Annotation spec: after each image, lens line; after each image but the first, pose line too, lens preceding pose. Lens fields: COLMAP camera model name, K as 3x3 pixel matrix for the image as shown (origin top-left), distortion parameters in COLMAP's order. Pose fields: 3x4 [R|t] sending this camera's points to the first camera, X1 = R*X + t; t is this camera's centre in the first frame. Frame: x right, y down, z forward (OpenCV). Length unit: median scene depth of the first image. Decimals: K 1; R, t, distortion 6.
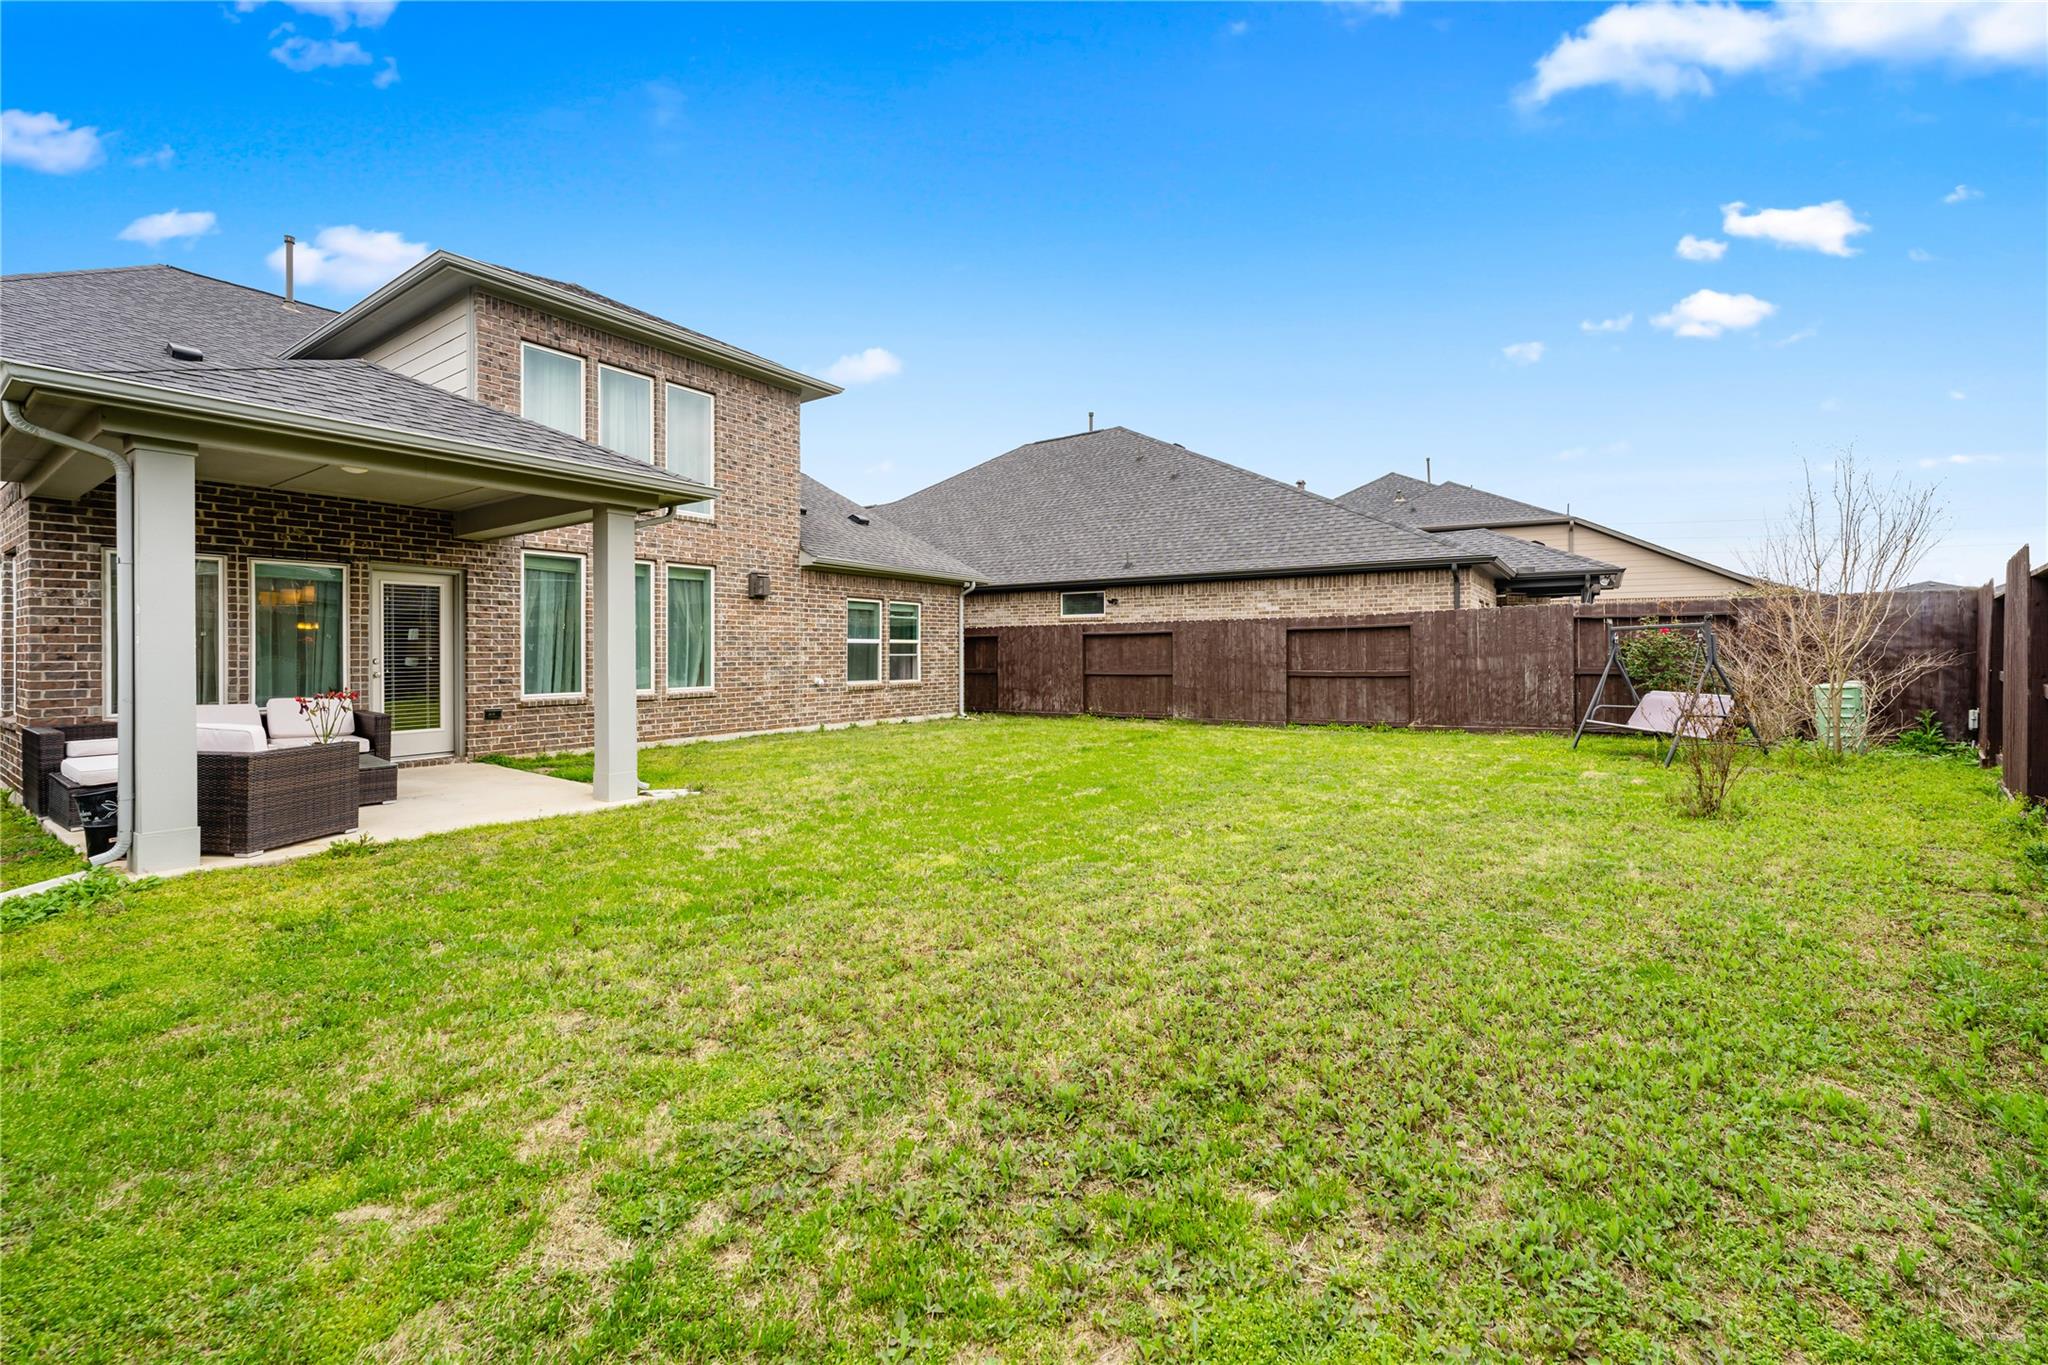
lens RADIAL K [[835.4, 0, 1025.9], [0, 835.4, 650.0], [0, 0, 1]] dist [-0.001721, 0.000131]
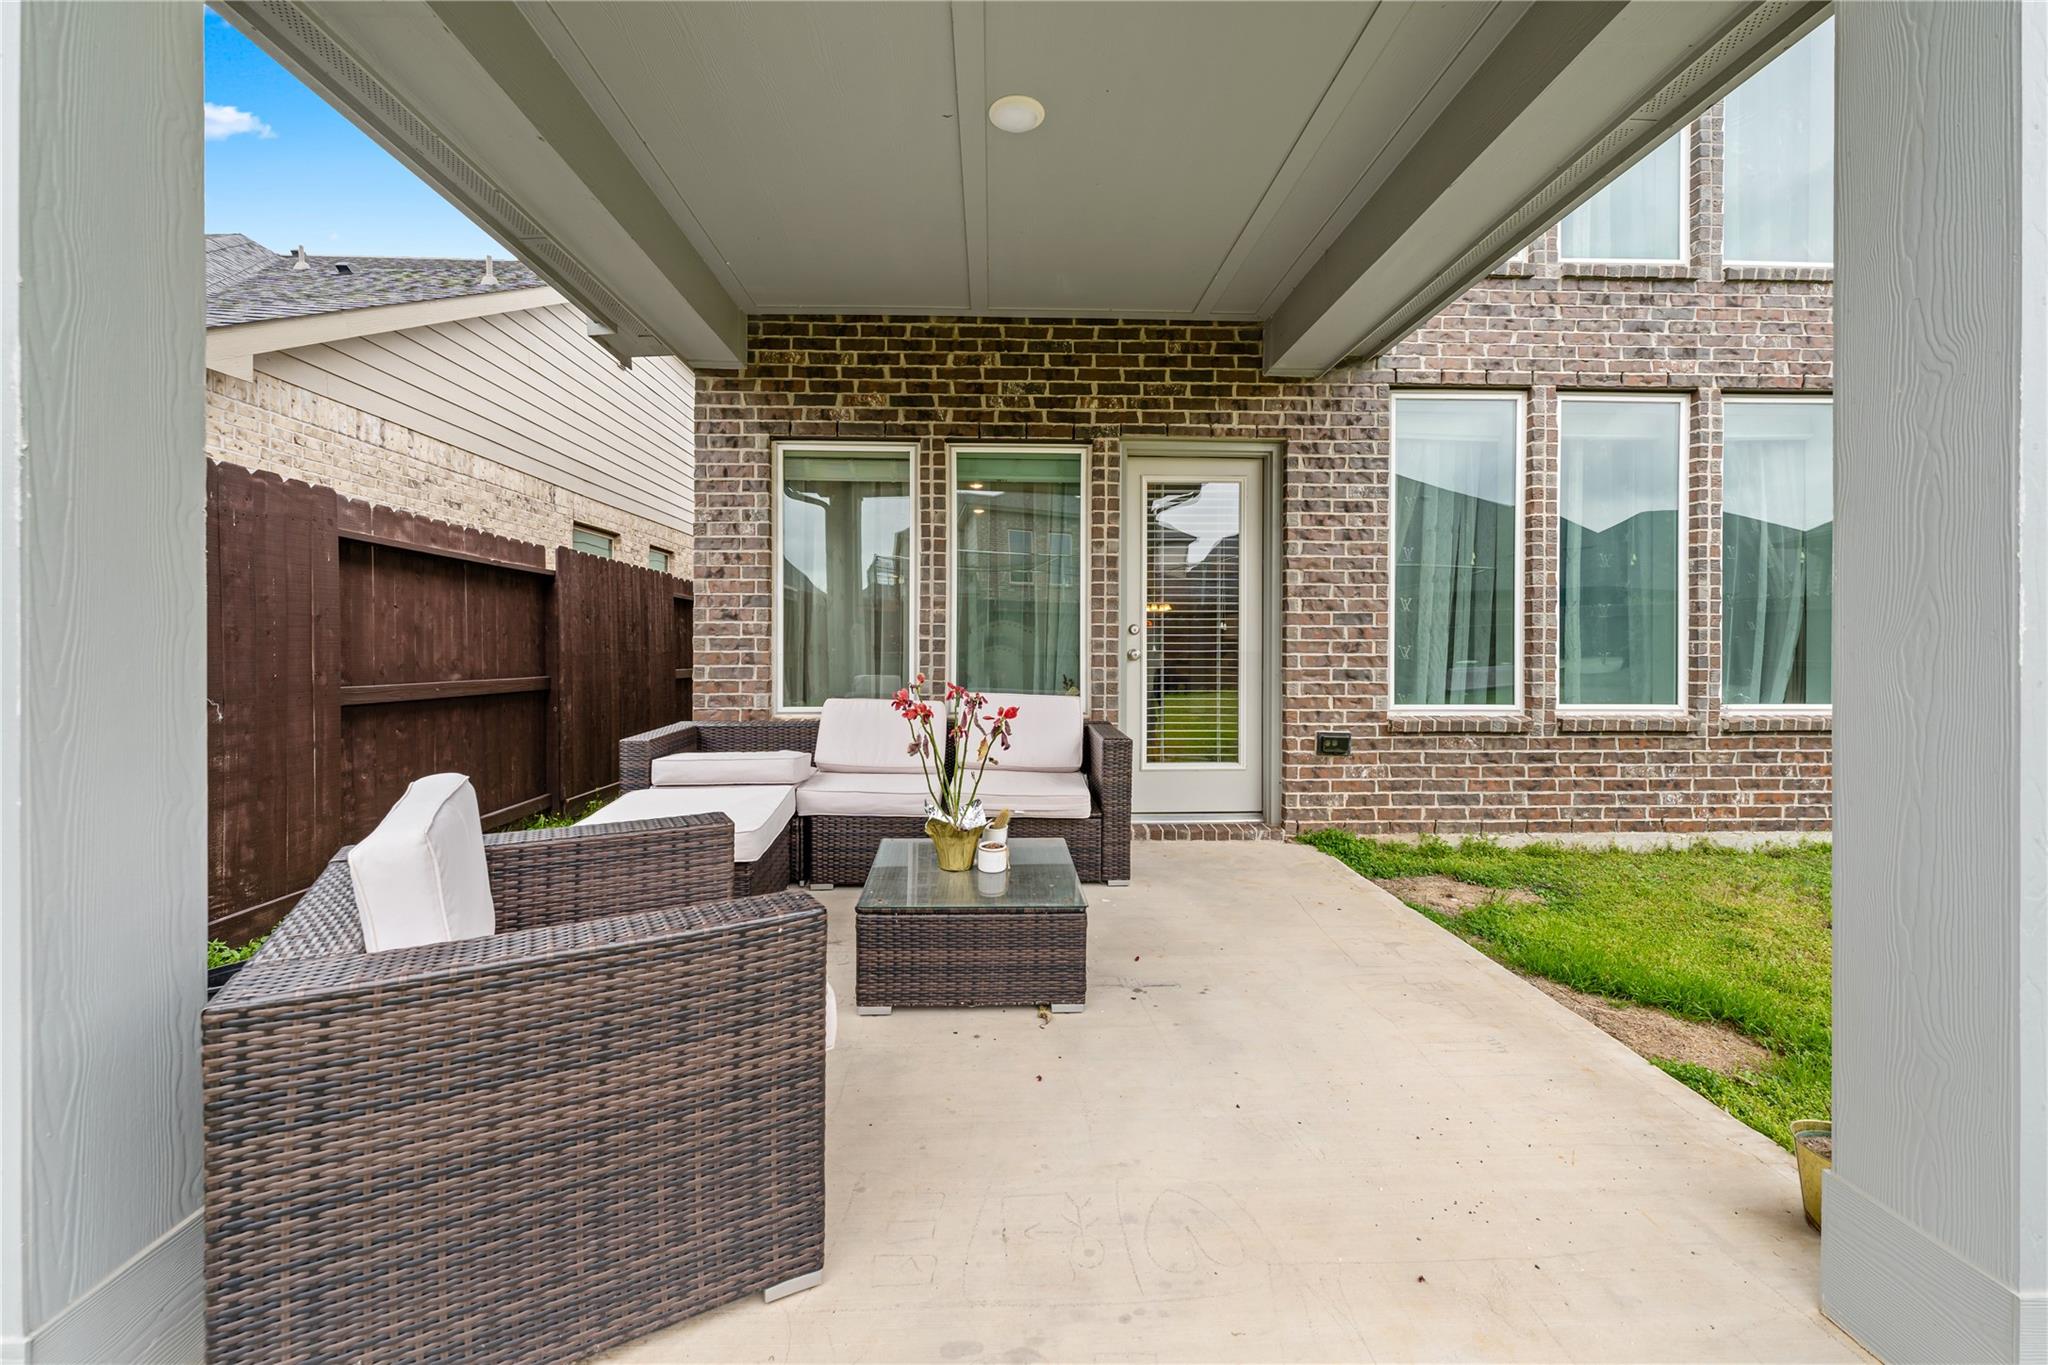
lens RADIAL K [[835.4, 0, 1015.2], [0, 835.4, 649.8], [0, 0, 1]] dist [-0.001721, 0.000131]
pose [[0.598112, 0.006263, -0.801388, -0.402929], [-0.004717, 0.999980, 0.004294, 0.024845], [0.801399, 0.001212, 0.598129, 0.628178]]
